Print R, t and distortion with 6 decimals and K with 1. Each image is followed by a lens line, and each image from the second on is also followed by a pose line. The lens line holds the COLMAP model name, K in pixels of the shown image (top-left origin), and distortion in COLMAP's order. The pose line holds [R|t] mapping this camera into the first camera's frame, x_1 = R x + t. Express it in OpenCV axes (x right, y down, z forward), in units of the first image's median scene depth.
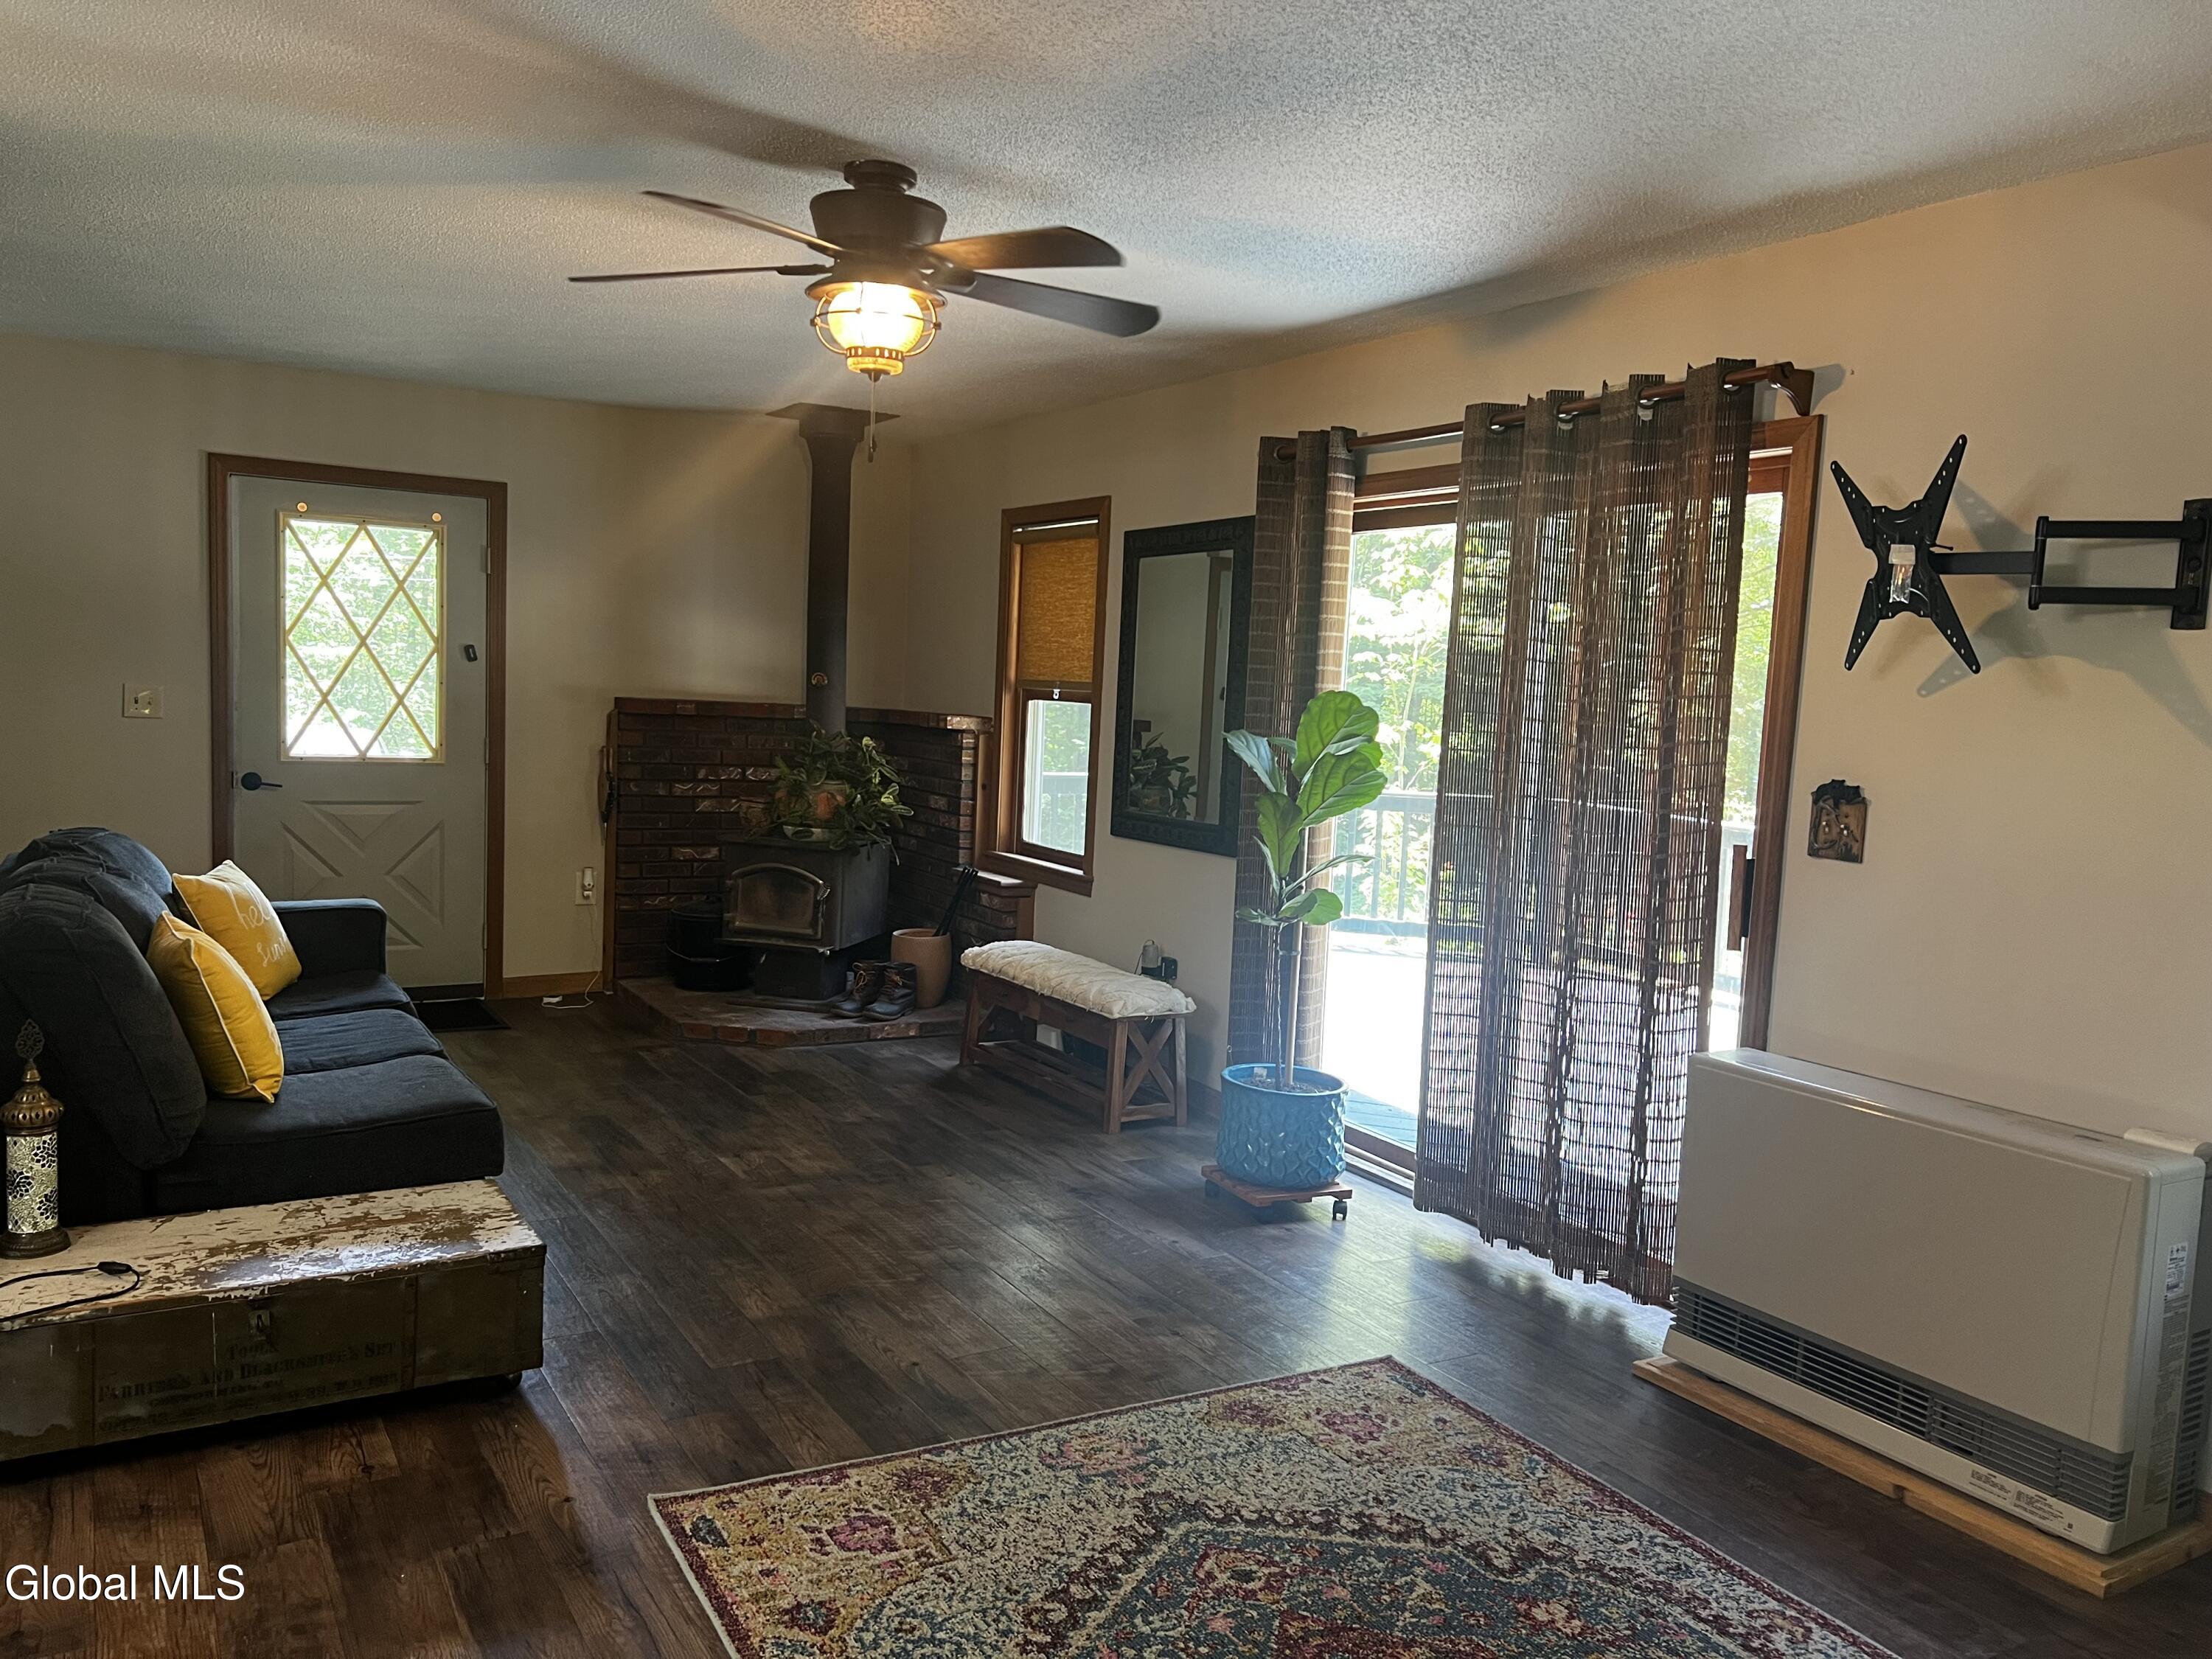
lens RADIAL K [[1666.1, 0, 1102.5], [0, 1666.1, 840.7], [0, 0, 1]] dist [0.059795, -0.068080]
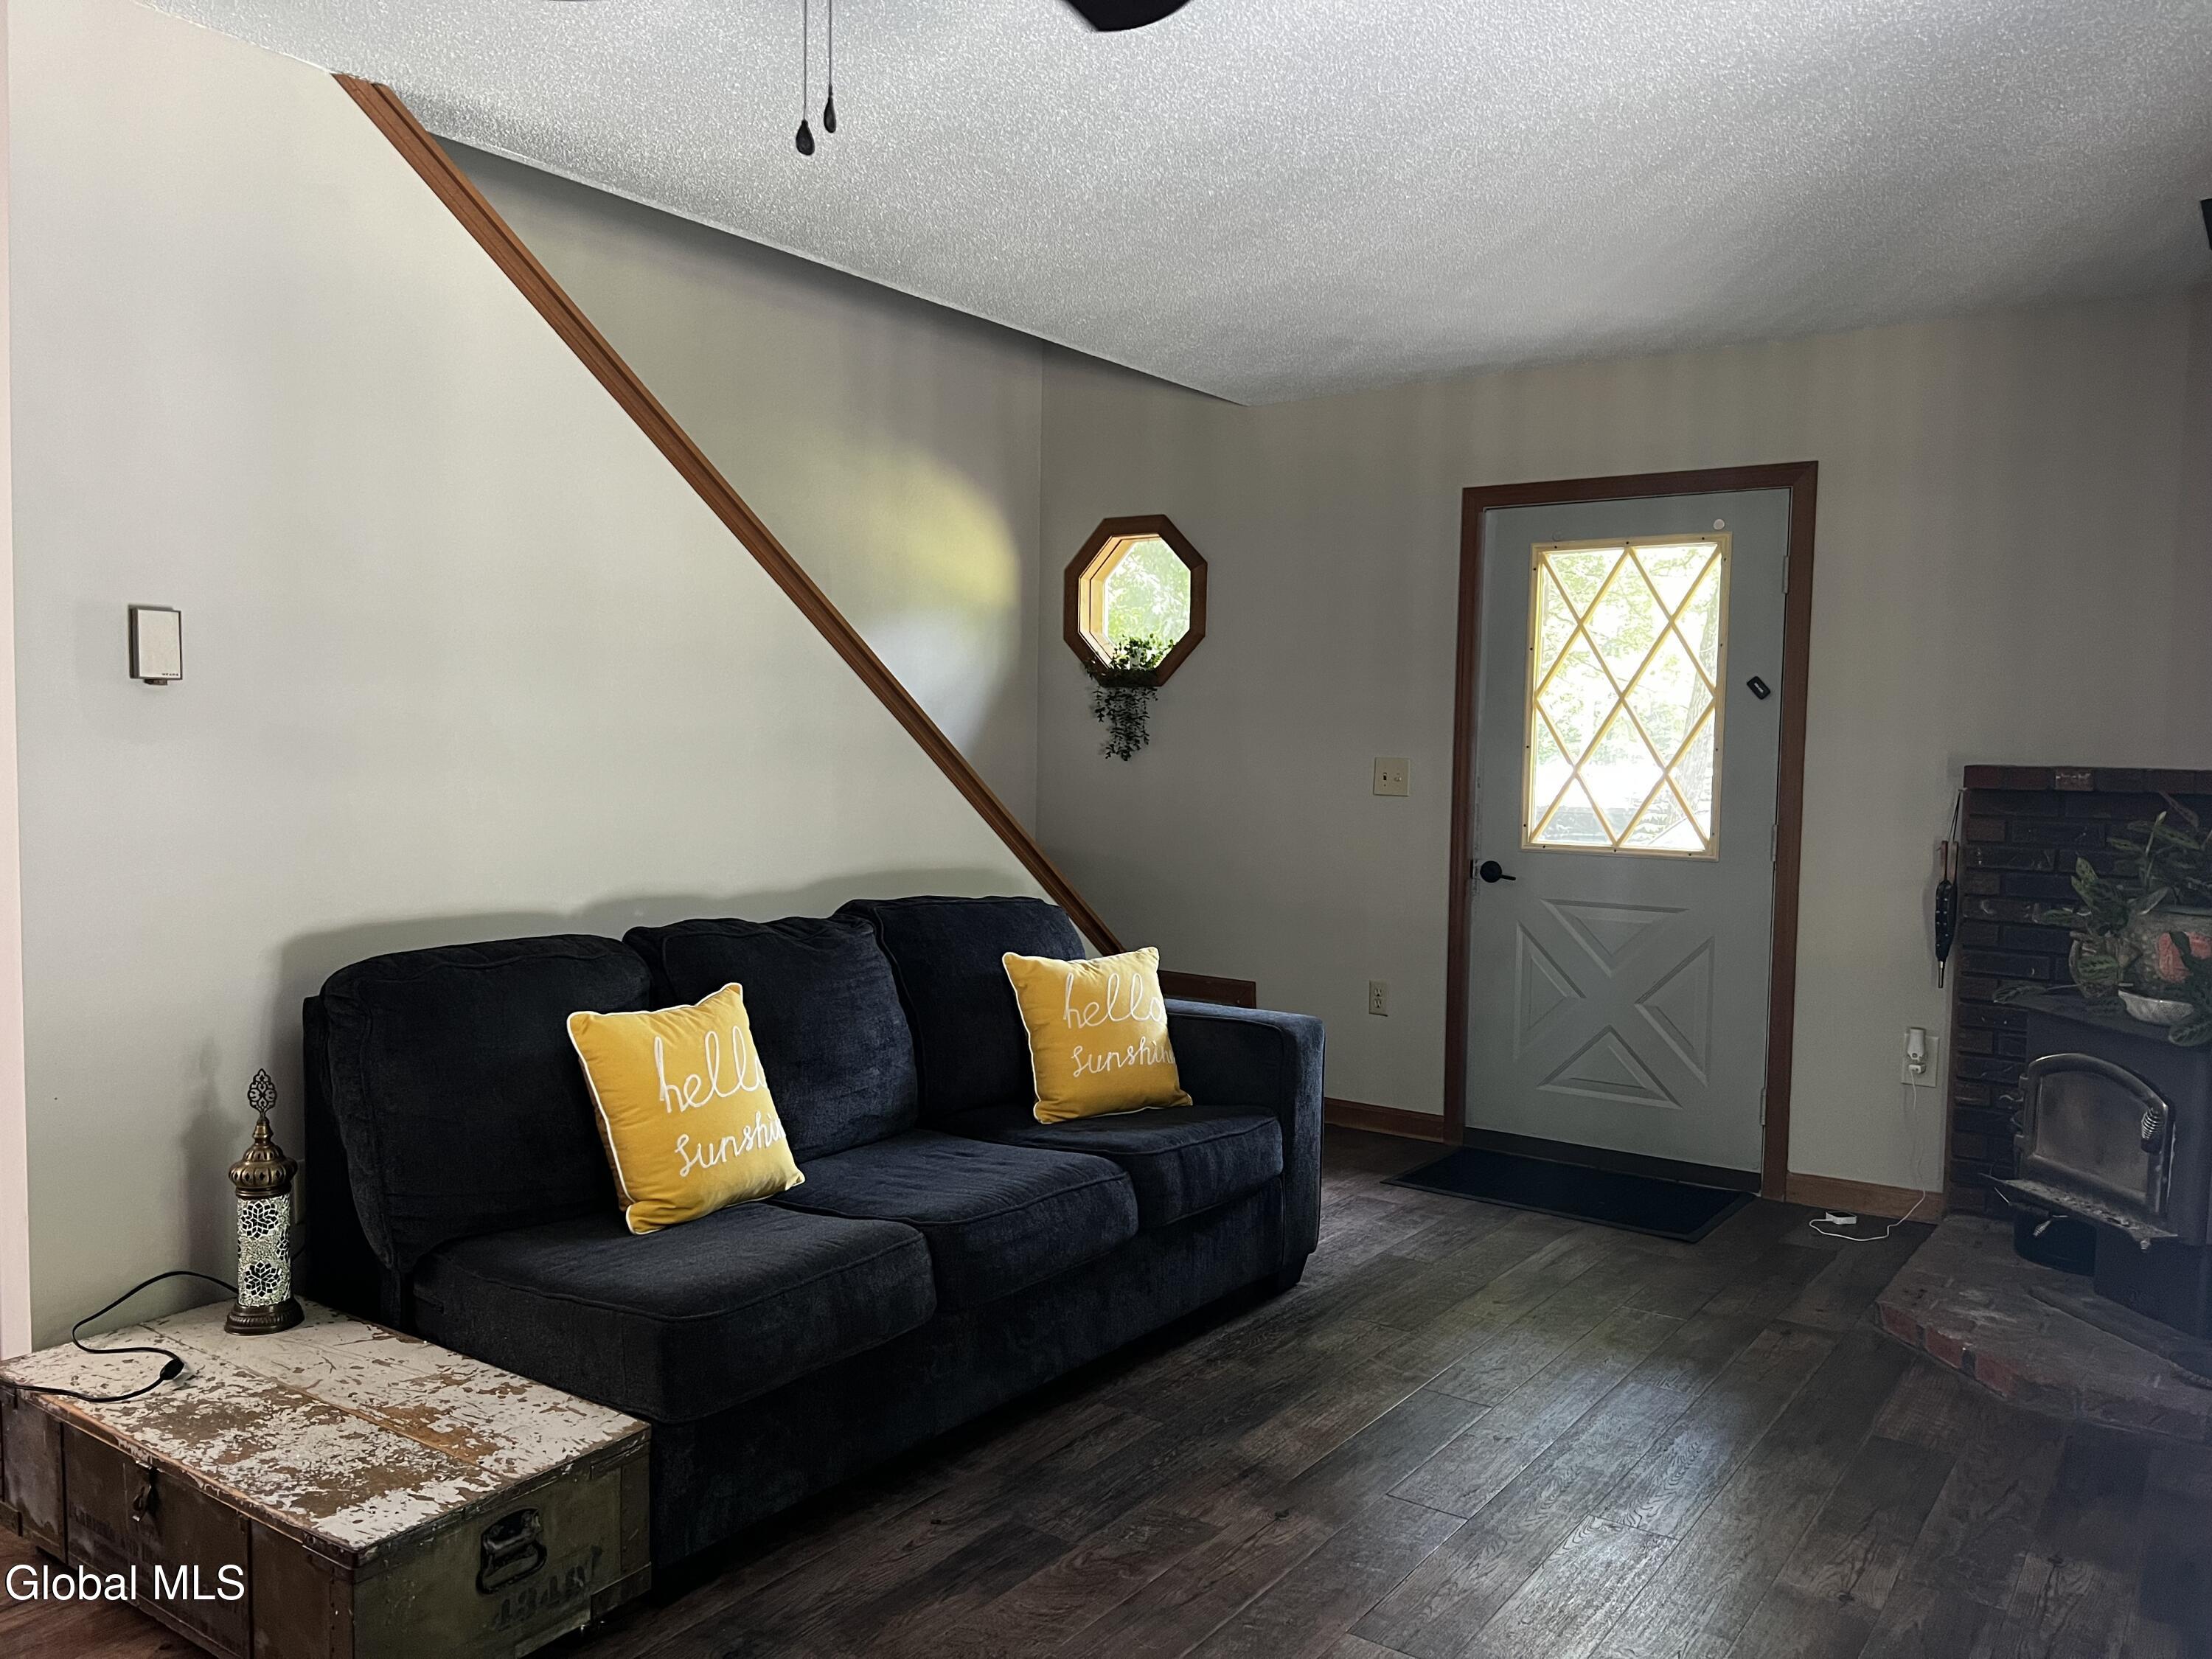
lens RADIAL K [[1666.1, 0, 1091.1], [0, 1666.1, 828.5], [0, 0, 1]] dist [0.059795, -0.068080]
pose [[0.392901, 0.009628, -0.919531, 0.315904], [-0.085116, 0.996033, -0.025940, -0.032277], [0.915633, 0.088458, 0.392162, 0.869548]]
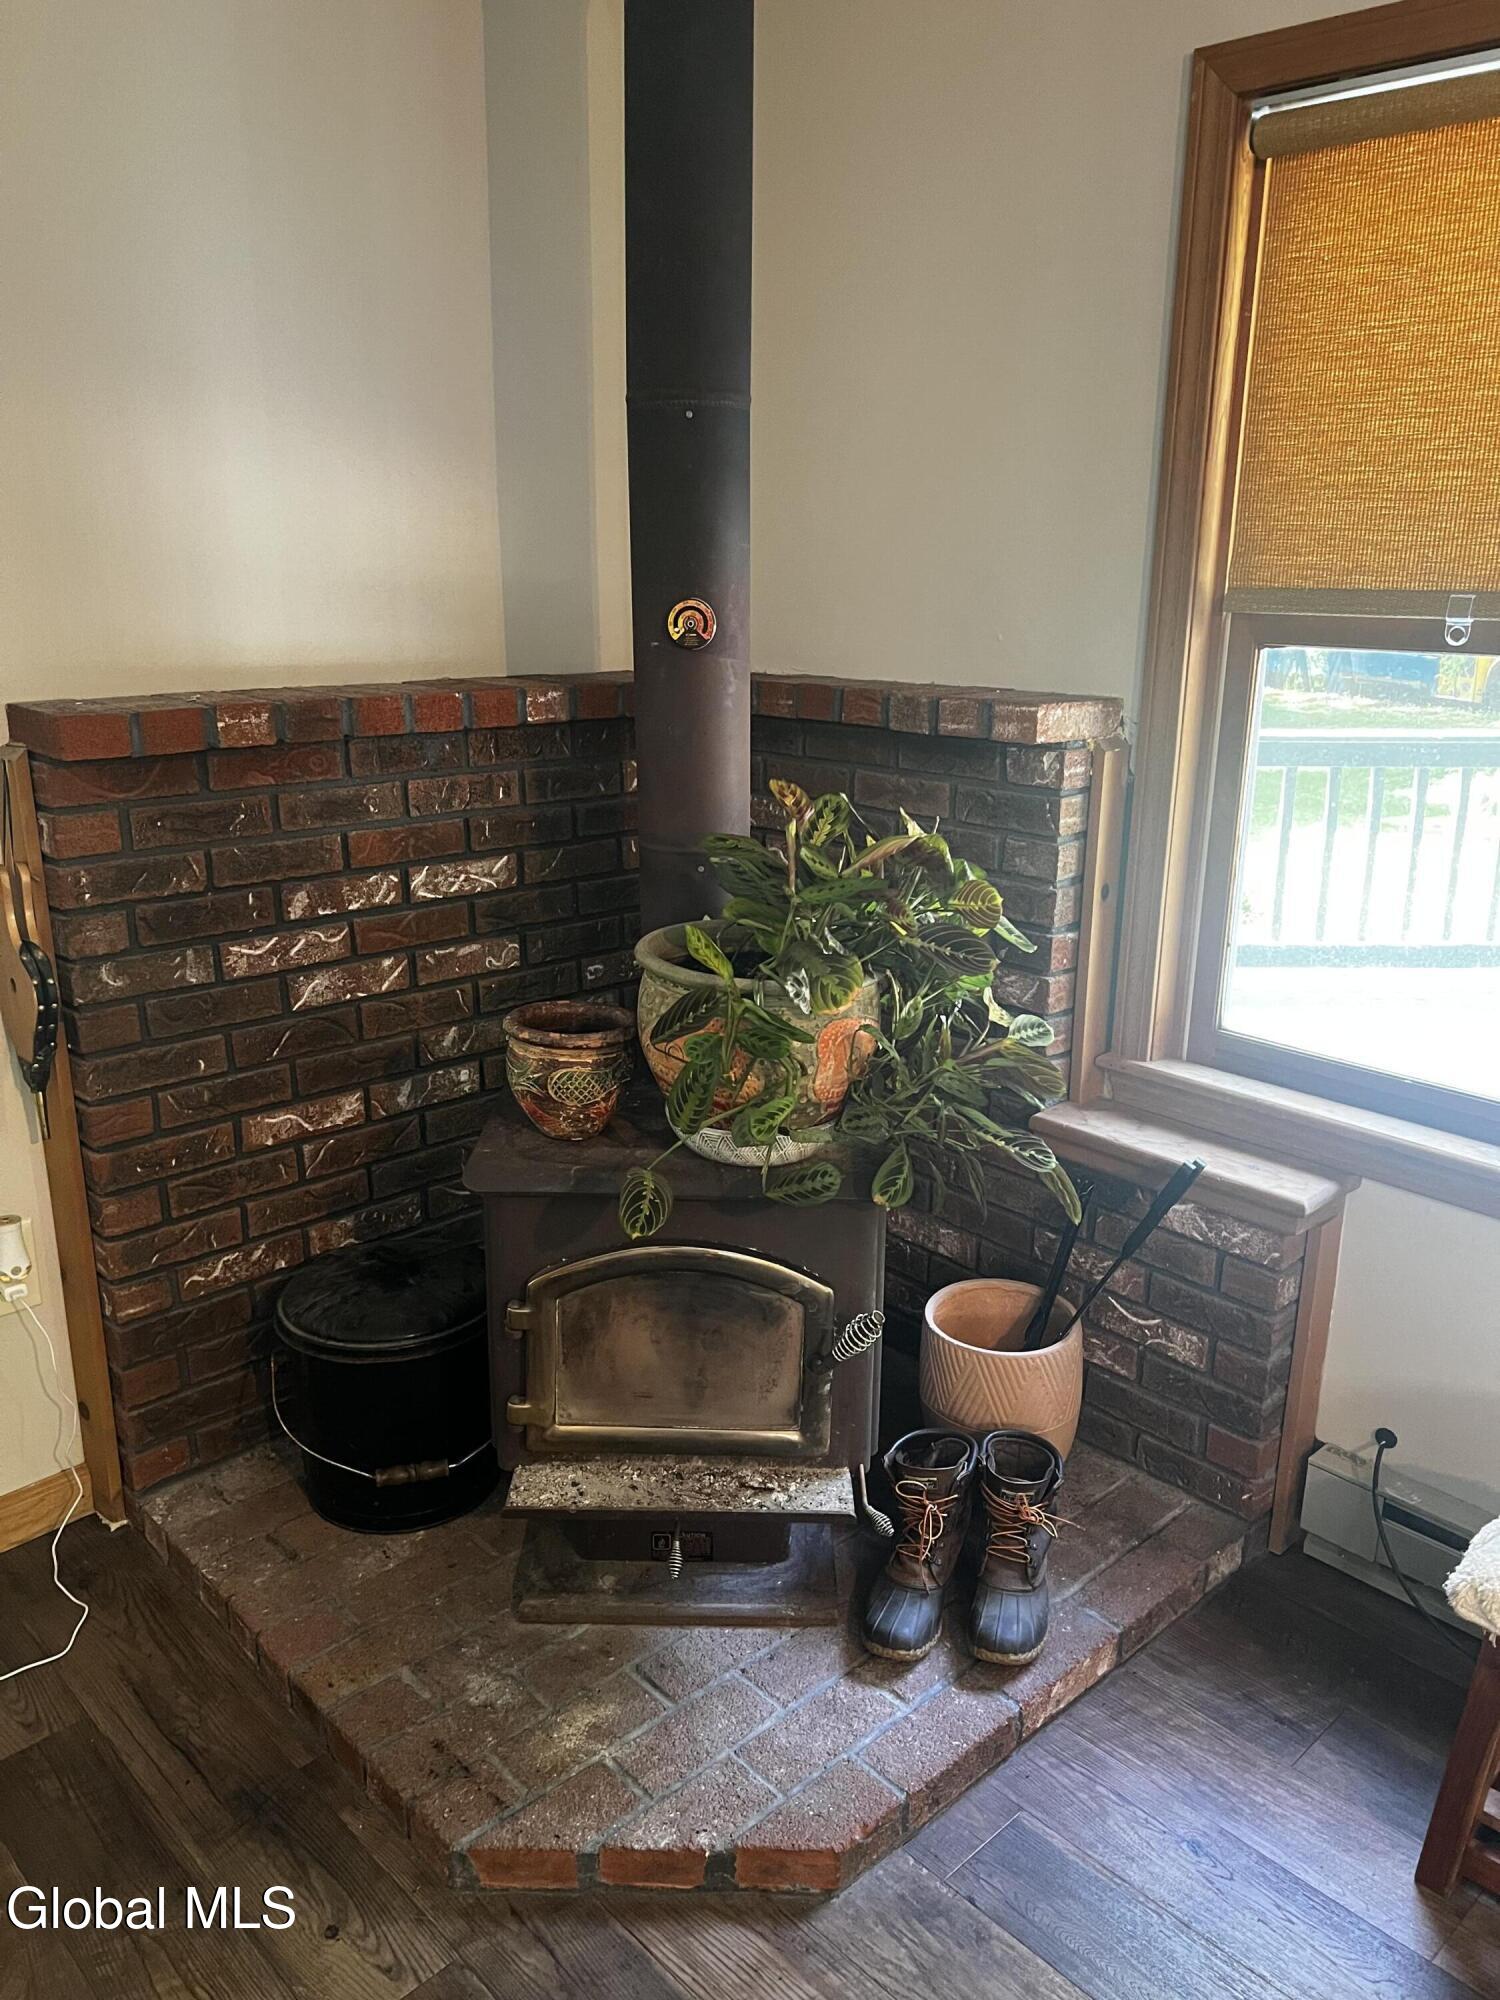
lens RADIAL K [[1506.5, 0, 738.9], [0, 1506.5, 1016.2], [0, 0, 1]] dist [0.059795, -0.068080]
pose [[0.976802, -0.099557, 0.189593, -0.417677], [0.059343, 0.976531, 0.207040, -0.153396], [-0.205755, -0.190986, 0.959786, 1.319638]]
